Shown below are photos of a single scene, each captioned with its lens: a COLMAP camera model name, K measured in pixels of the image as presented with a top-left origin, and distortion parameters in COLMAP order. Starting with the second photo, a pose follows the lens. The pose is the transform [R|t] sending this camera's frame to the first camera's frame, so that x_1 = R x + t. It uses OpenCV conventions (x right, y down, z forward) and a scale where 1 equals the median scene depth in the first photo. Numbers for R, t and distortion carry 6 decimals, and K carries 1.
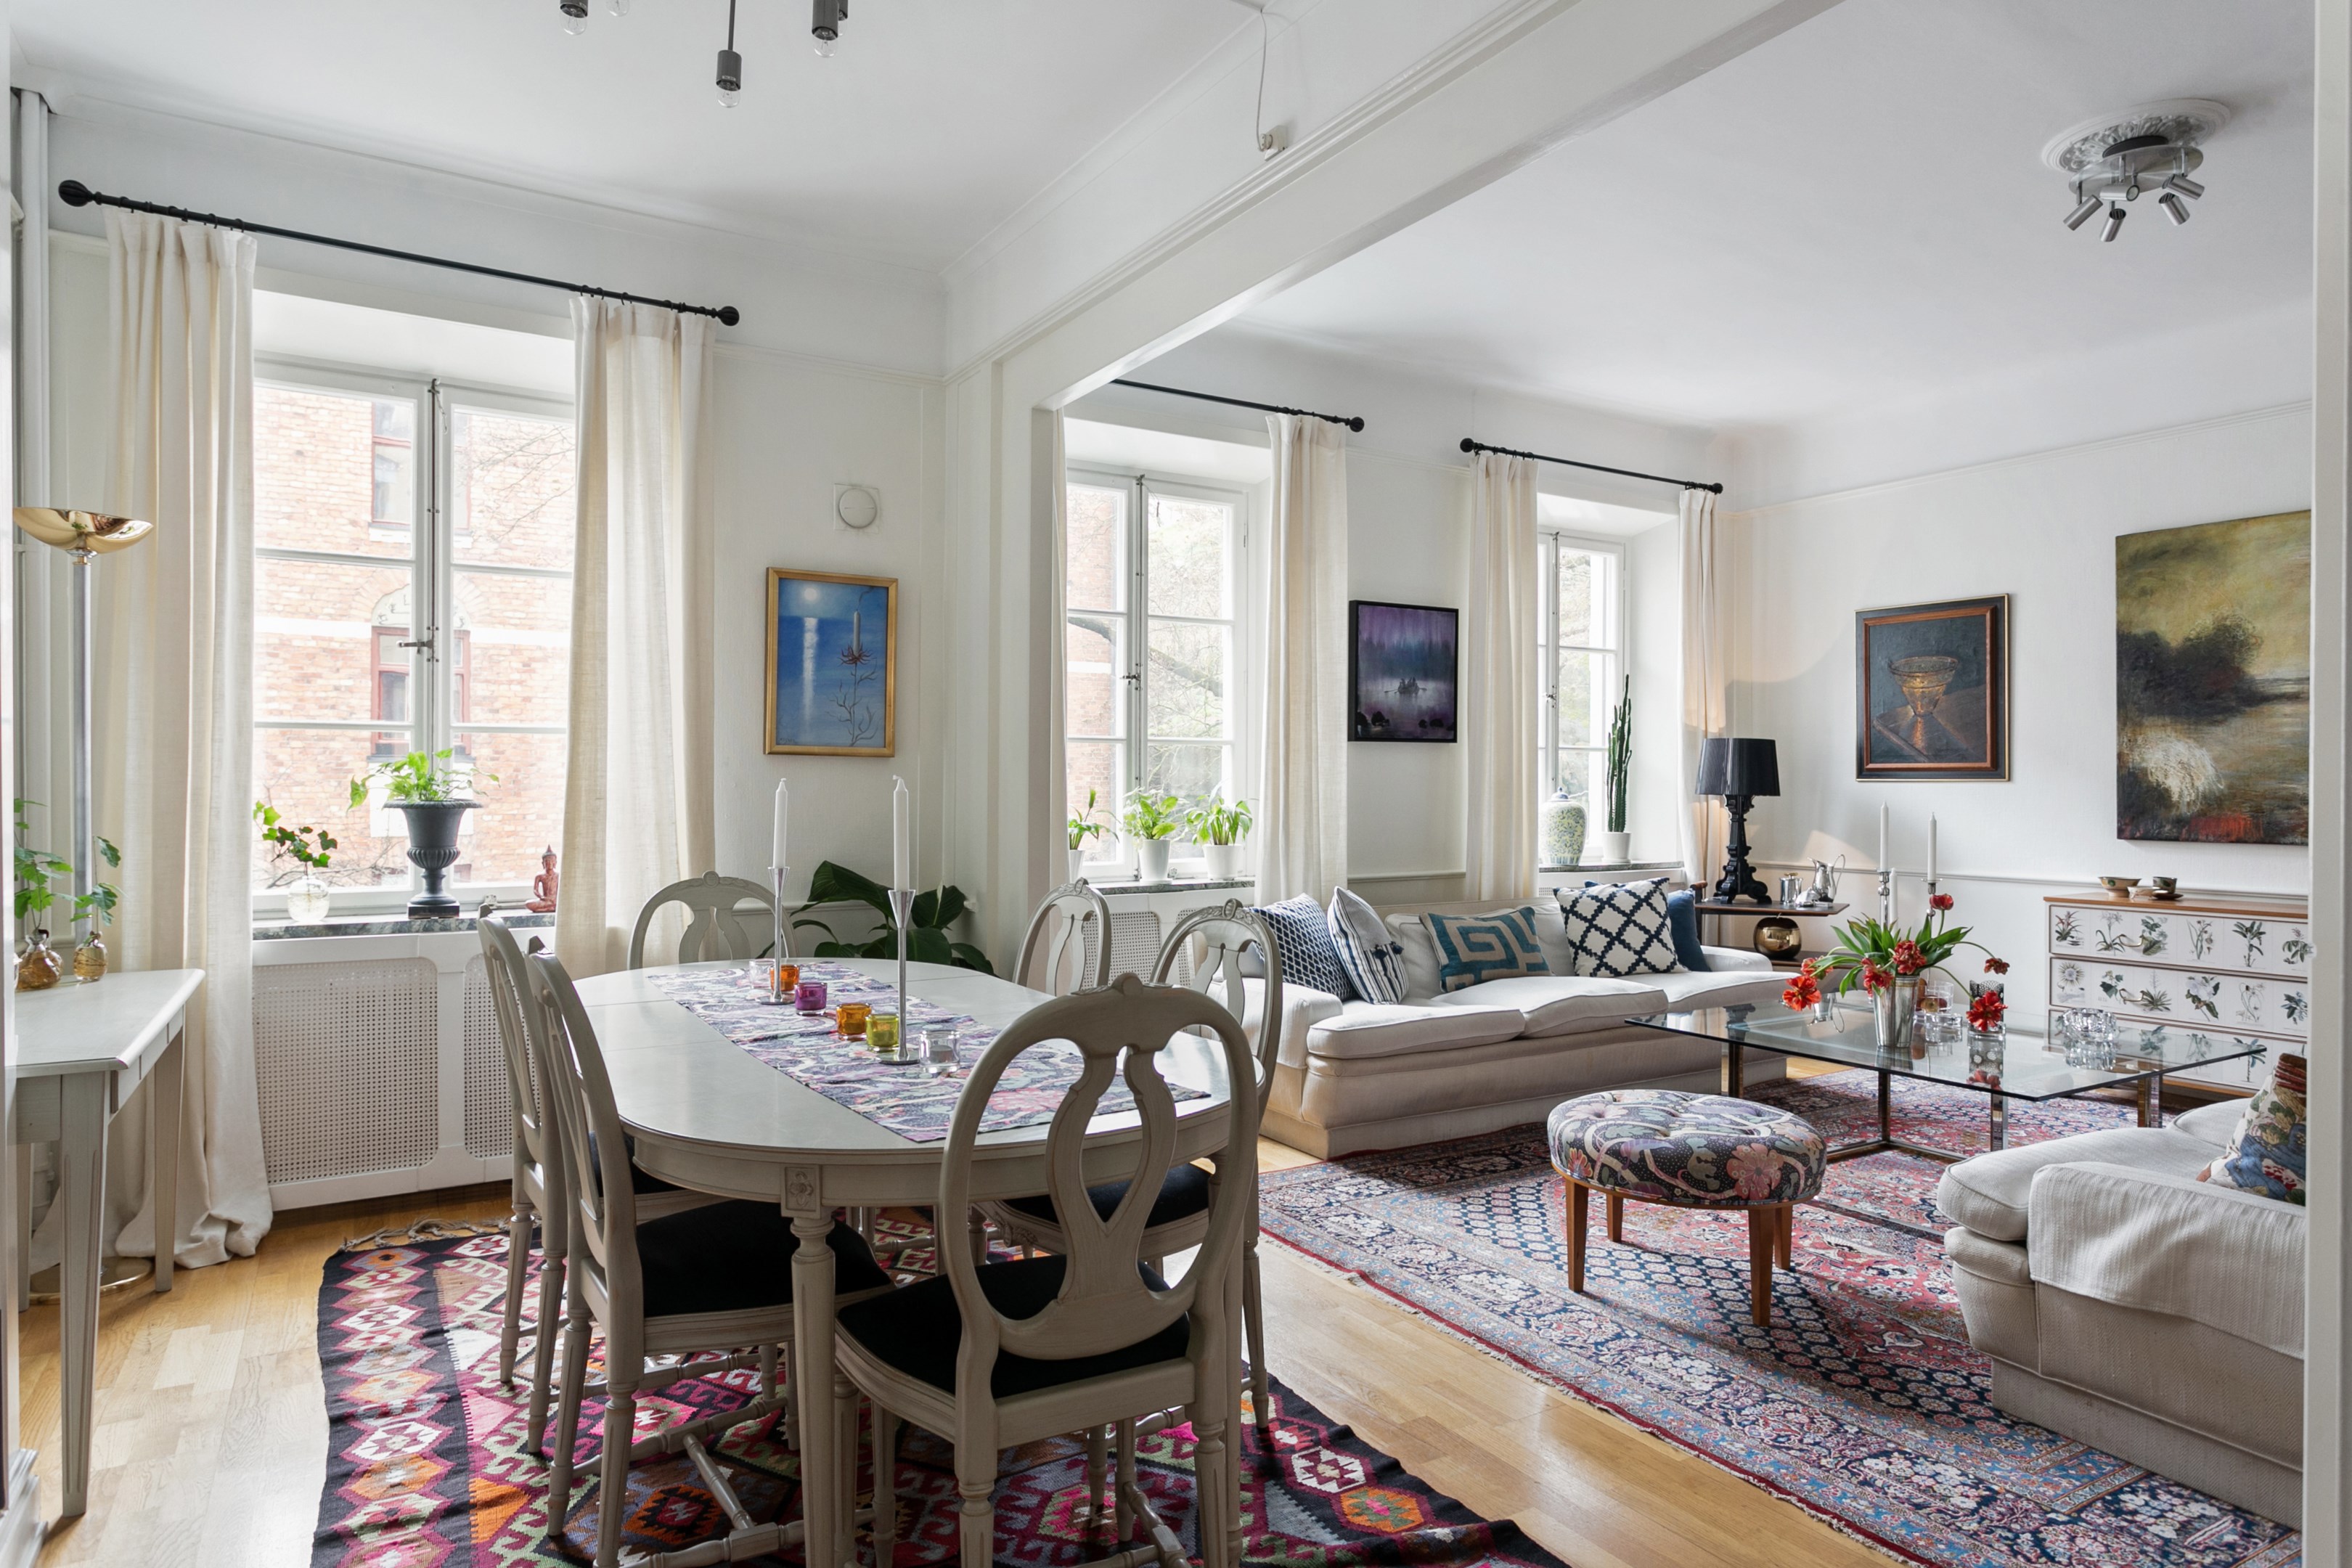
lens RADIAL K [[1351.5, 0, 1170.9], [0, 1351.5, 787.0], [0, 0, 1]] dist [-0.001061, -0.000296]
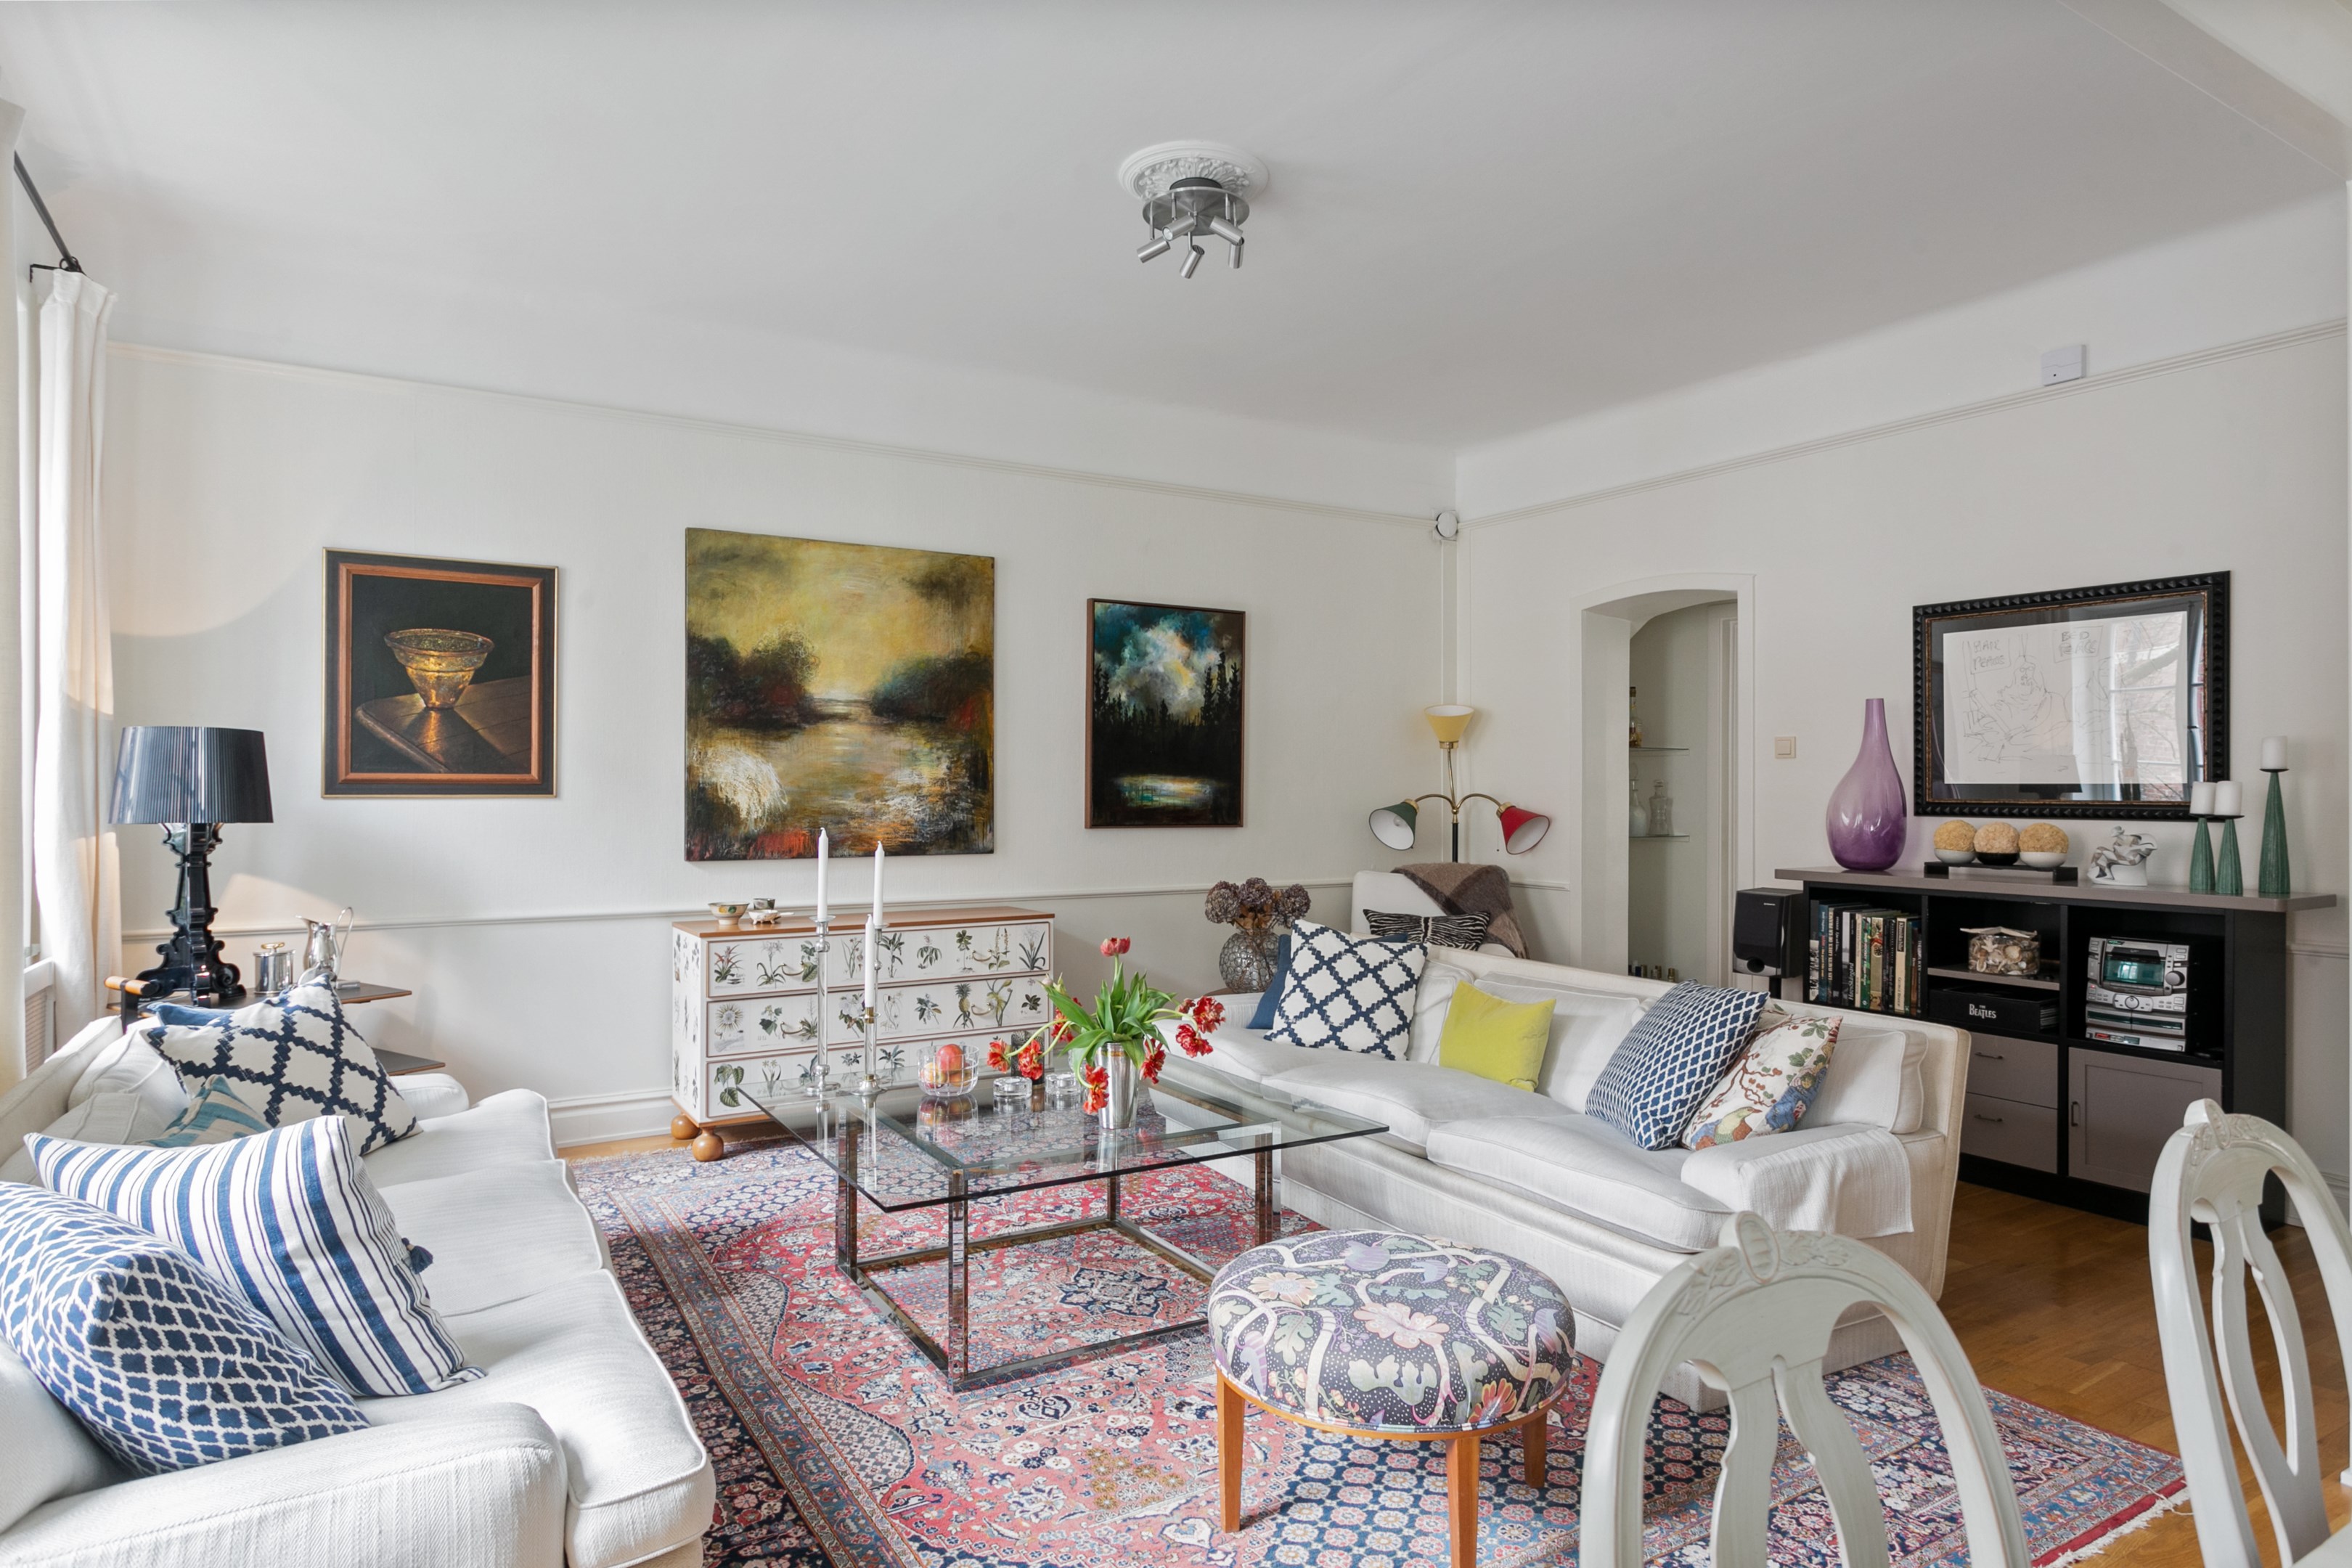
lens RADIAL K [[1351.5, 0, 1173.2], [0, 1351.5, 778.7], [0, 0, 1]] dist [-0.001061, -0.000296]
pose [[-0.011925, 0.004537, 0.999919, -0.219312], [-0.001501, 0.999988, -0.004556, -0.013710], [-0.999928, -0.001555, -0.011918, 0.715002]]
